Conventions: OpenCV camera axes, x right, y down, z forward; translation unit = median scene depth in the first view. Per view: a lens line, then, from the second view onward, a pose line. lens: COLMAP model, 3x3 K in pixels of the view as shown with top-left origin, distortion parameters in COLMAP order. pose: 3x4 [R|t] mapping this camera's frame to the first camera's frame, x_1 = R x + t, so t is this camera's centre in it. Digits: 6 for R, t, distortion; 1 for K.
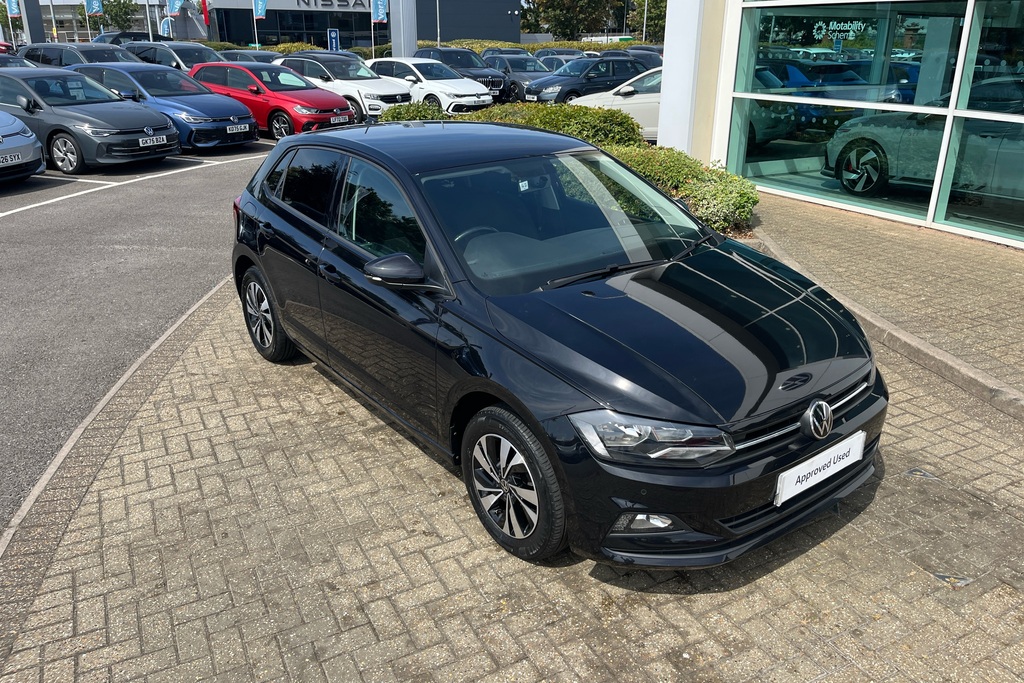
lens RADIAL K [[774.8, 0, 515.9], [0, 774.8, 343.9], [0, 0, 1]] dist [0.074939, -0.109901]
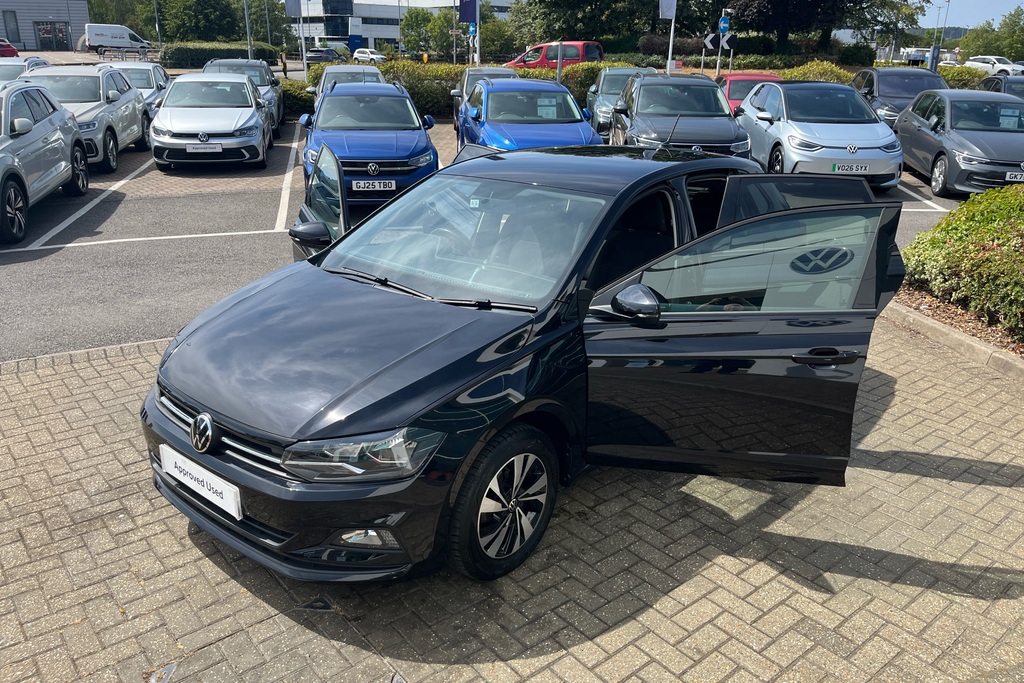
lens RADIAL K [[774.8, 0, 508.5], [0, 774.8, 343.0], [0, 0, 1]] dist [0.074939, -0.109901]
pose [[0.205449, 0.339512, -0.917890, 1.044172], [-0.366147, 0.896450, 0.249628, -0.312742], [0.907594, 0.284797, 0.308486, 0.775429]]
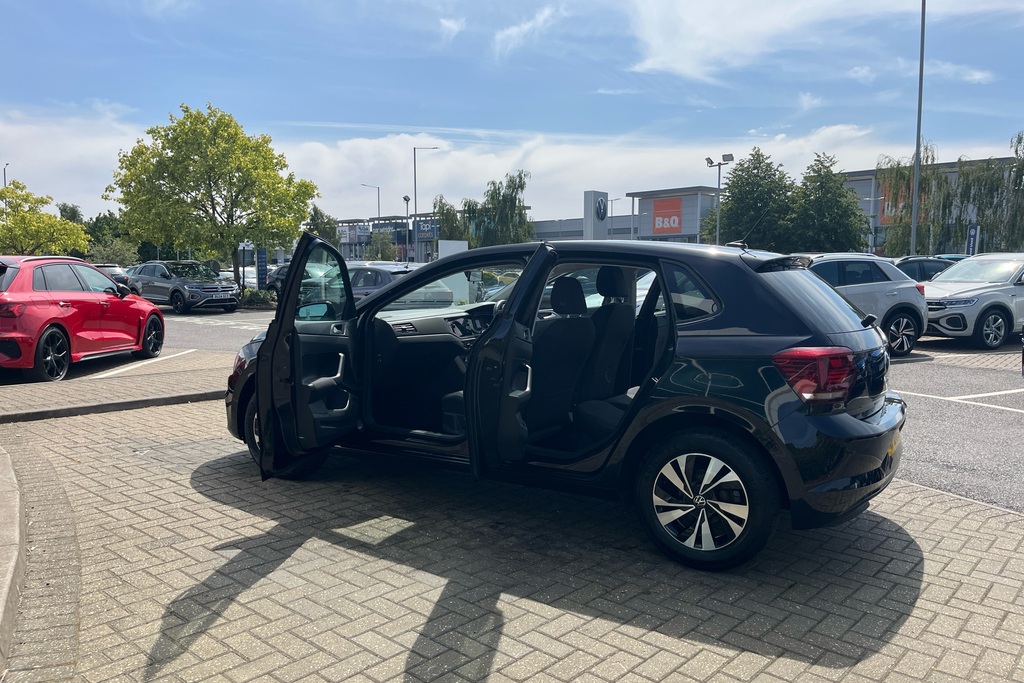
lens RADIAL K [[774.8, 0, 506.1], [0, 774.8, 342.2], [0, 0, 1]] dist [0.074939, -0.109901]
pose [[-0.935763, 0.024515, -0.351776, 0.449387], [-0.135060, 0.896594, 0.421757, -0.679267], [0.325740, 0.442175, -0.835688, 2.210489]]
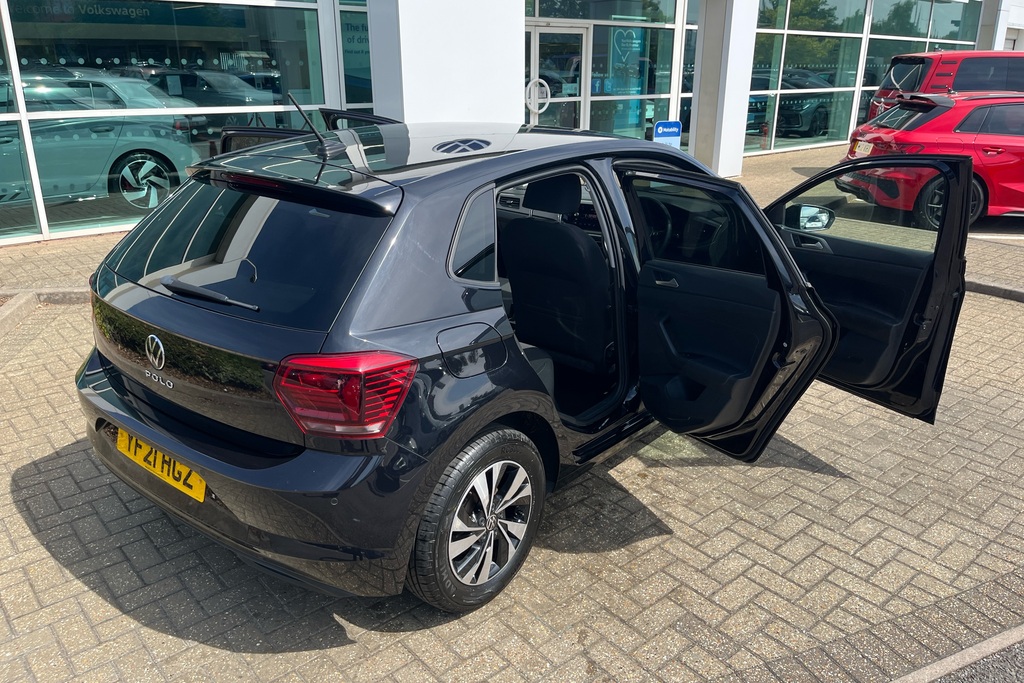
lens RADIAL K [[774.8, 0, 514.3], [0, 774.8, 347.1], [0, 0, 1]] dist [0.074939, -0.109901]
pose [[-0.230303, -0.331450, 0.914933, -1.030025], [0.349947, 0.849099, 0.395687, -0.451363], [-0.908018, 0.411306, -0.079560, 1.315579]]
